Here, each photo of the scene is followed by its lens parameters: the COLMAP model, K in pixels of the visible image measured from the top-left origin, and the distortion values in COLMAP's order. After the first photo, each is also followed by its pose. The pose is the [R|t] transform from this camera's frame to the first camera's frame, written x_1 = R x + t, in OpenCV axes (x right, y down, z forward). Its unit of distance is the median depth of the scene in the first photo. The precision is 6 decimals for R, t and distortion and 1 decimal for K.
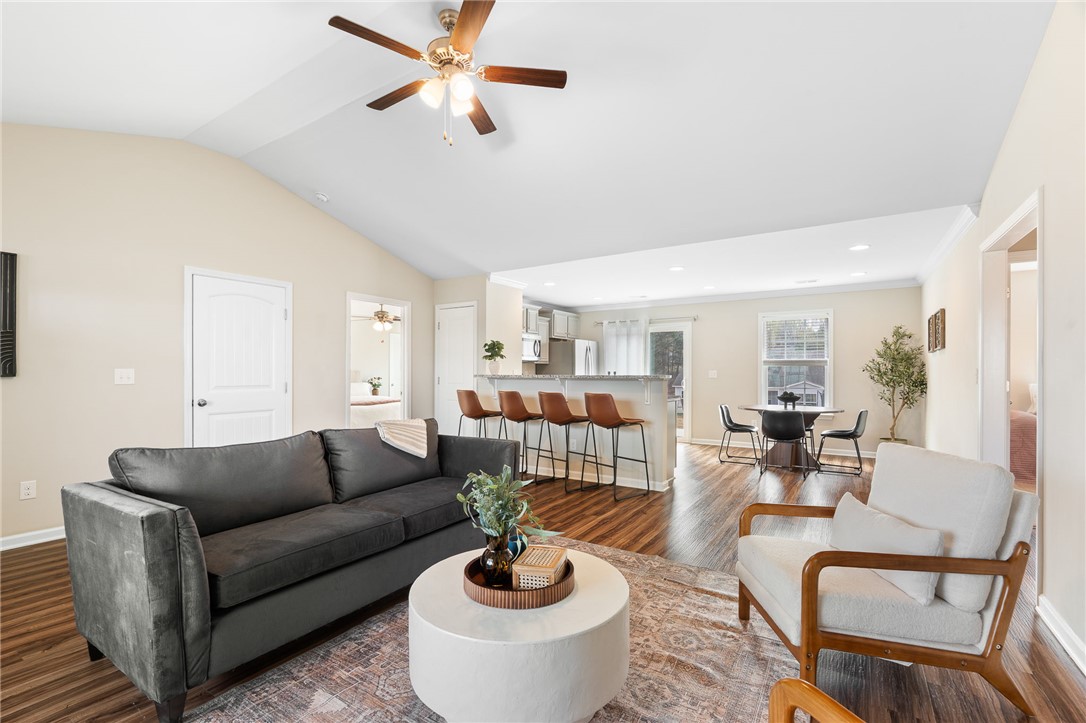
lens RADIAL K [[475.6, 0, 538.0], [0, 475.6, 373.9], [0, 0, 1]] dist [-0.002124, -0.000561]
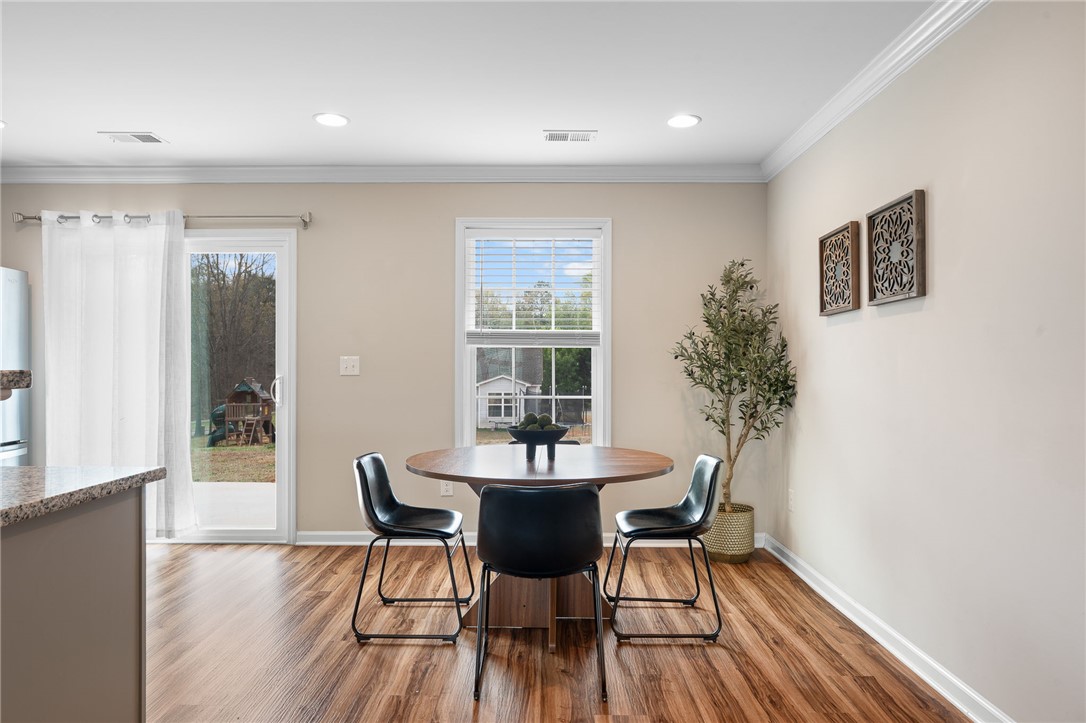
lens RADIAL K [[619.2, 0, 543.0], [0, 619.2, 361.5], [0, 0, 1]] dist [-0.000238, -0.000244]
pose [[0.827001, 0.001207, 0.562199, 0.265444], [0.000695, 0.999995, -0.003170, -0.001017], [-0.562200, 0.003013, 0.826996, 0.608143]]
